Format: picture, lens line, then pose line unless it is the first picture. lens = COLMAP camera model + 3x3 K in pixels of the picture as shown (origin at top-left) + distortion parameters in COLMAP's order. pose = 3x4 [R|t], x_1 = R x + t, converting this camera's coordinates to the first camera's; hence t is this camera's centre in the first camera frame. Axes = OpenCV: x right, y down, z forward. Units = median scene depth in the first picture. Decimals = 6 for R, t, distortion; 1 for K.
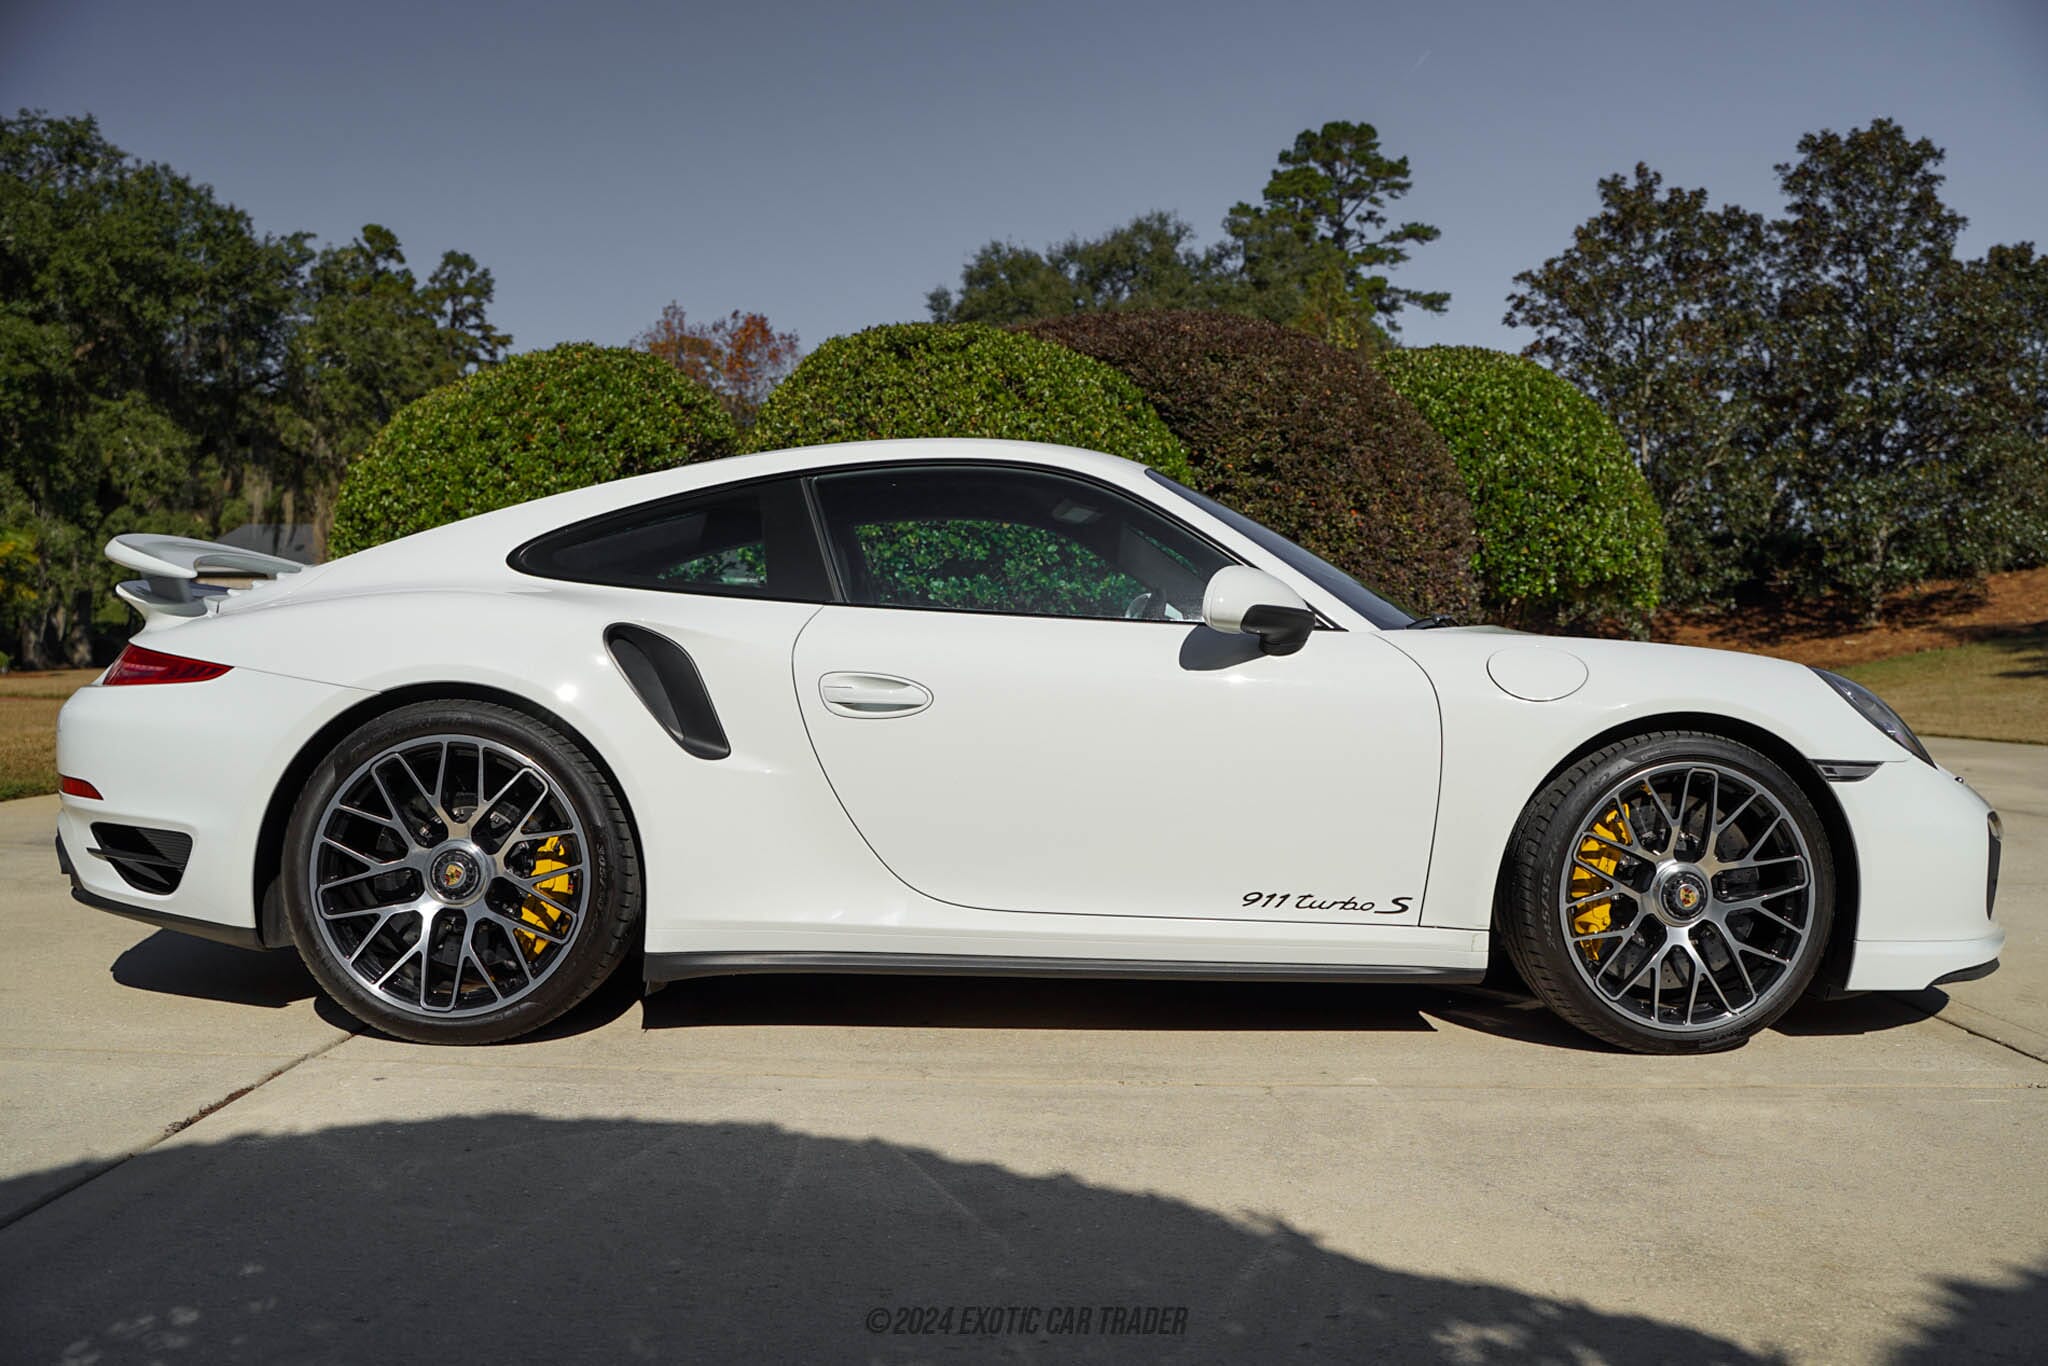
lens RADIAL K [[1657.6, 0, 1035.1], [0, 1657.6, 685.3], [0, 0, 1]] dist [-0.037793, 0.006819]
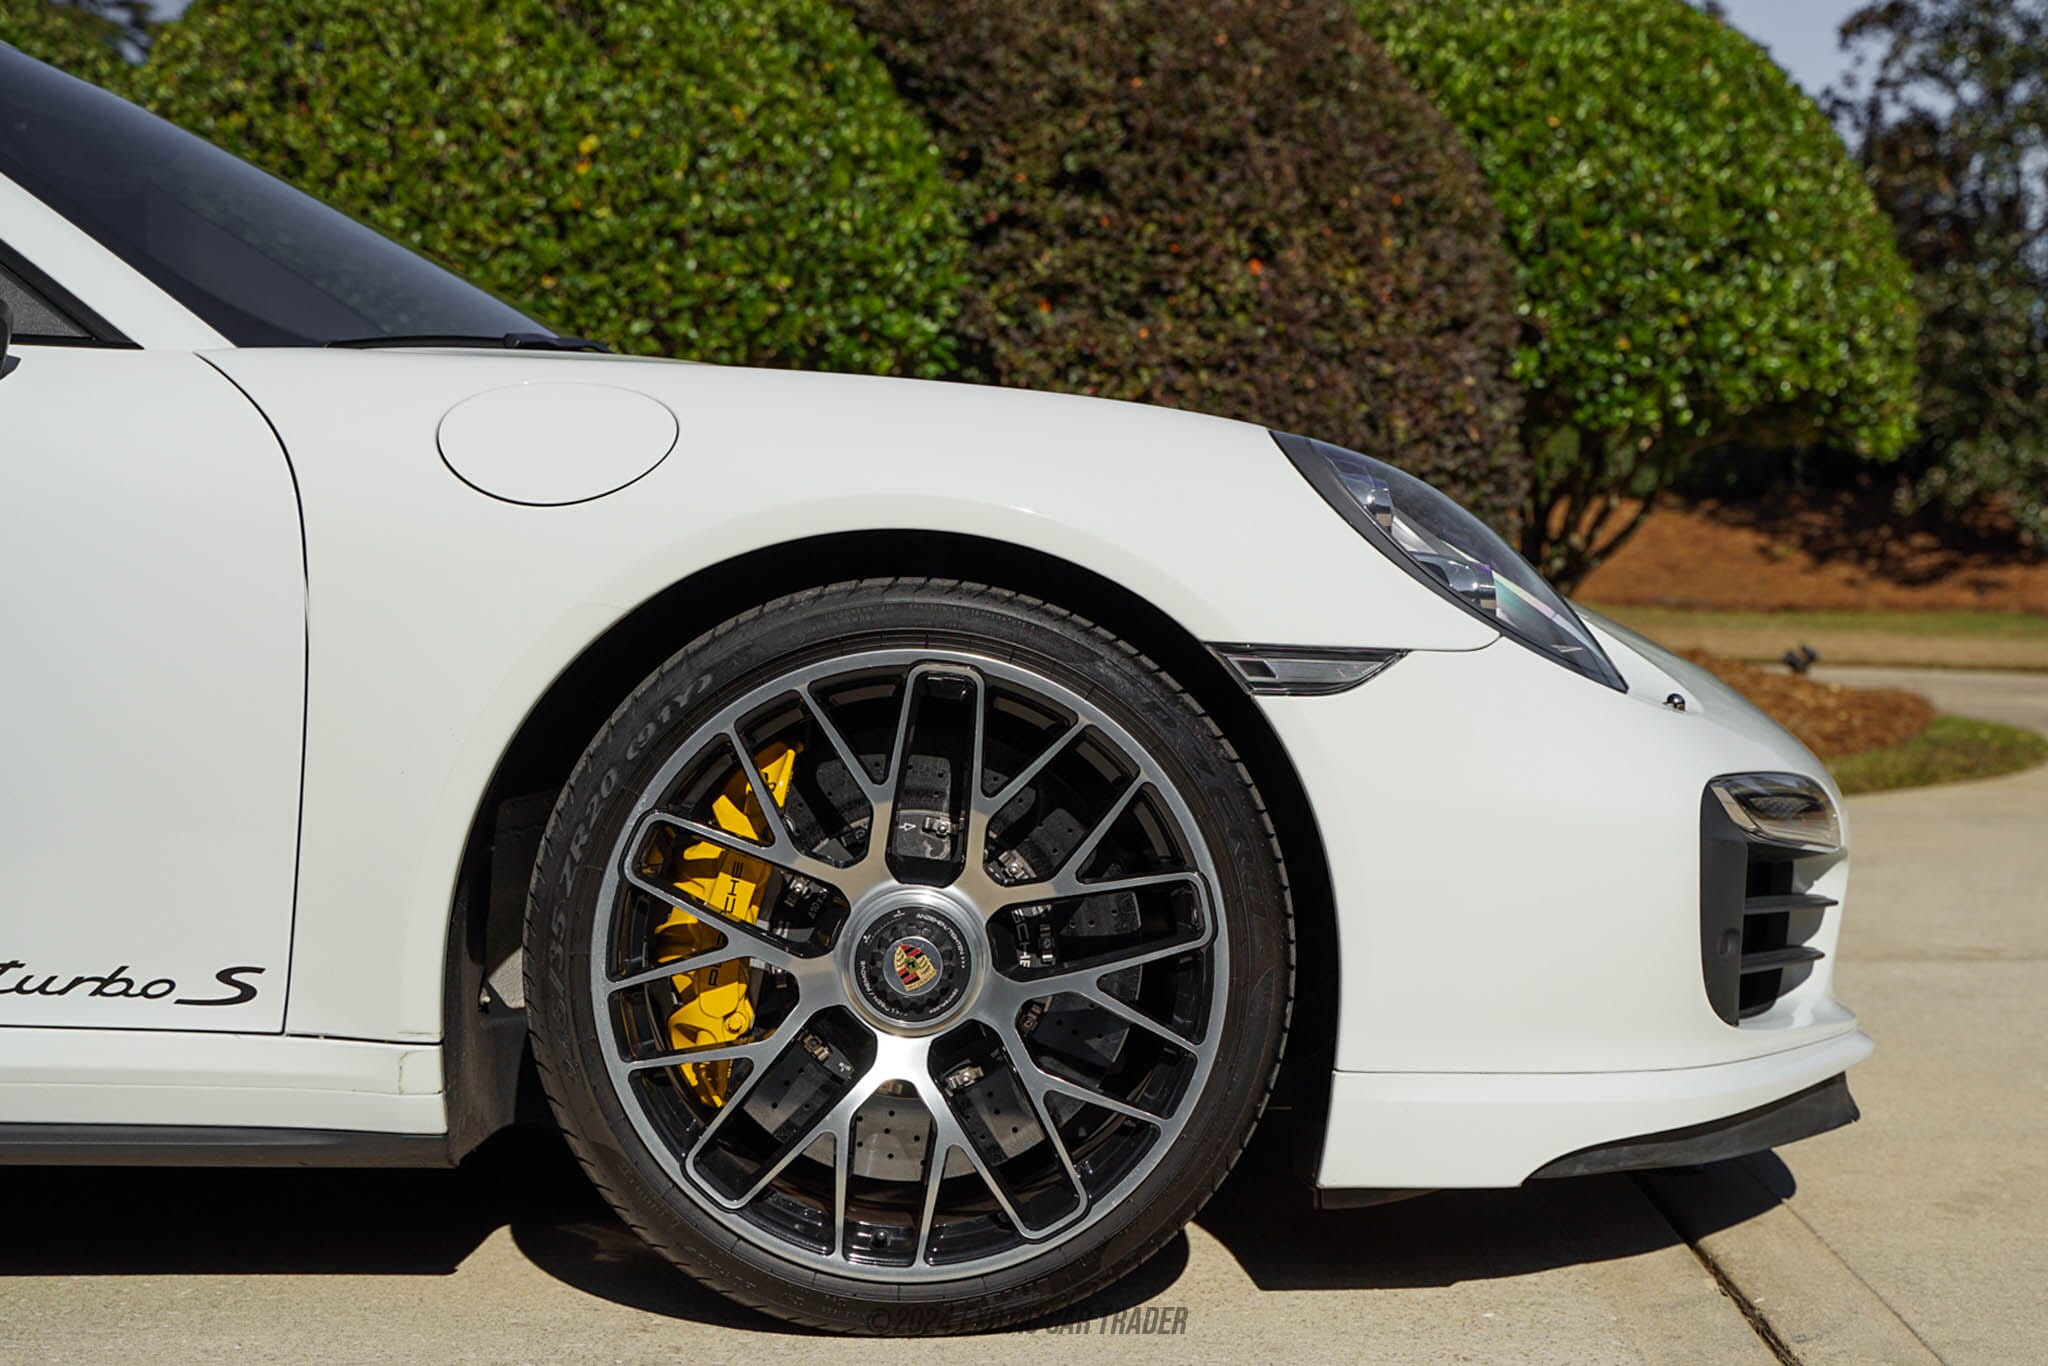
lens RADIAL K [[2866.8, 0, 1021.2], [0, 2866.8, 690.3], [0, 0, 1]] dist [0.044645, 0.000000]
pose [[0.999987, -0.001656, -0.004885, 0.131638], [0.001764, 0.999752, 0.022213, 0.012547], [0.004847, -0.022222, 0.999741, 0.080305]]
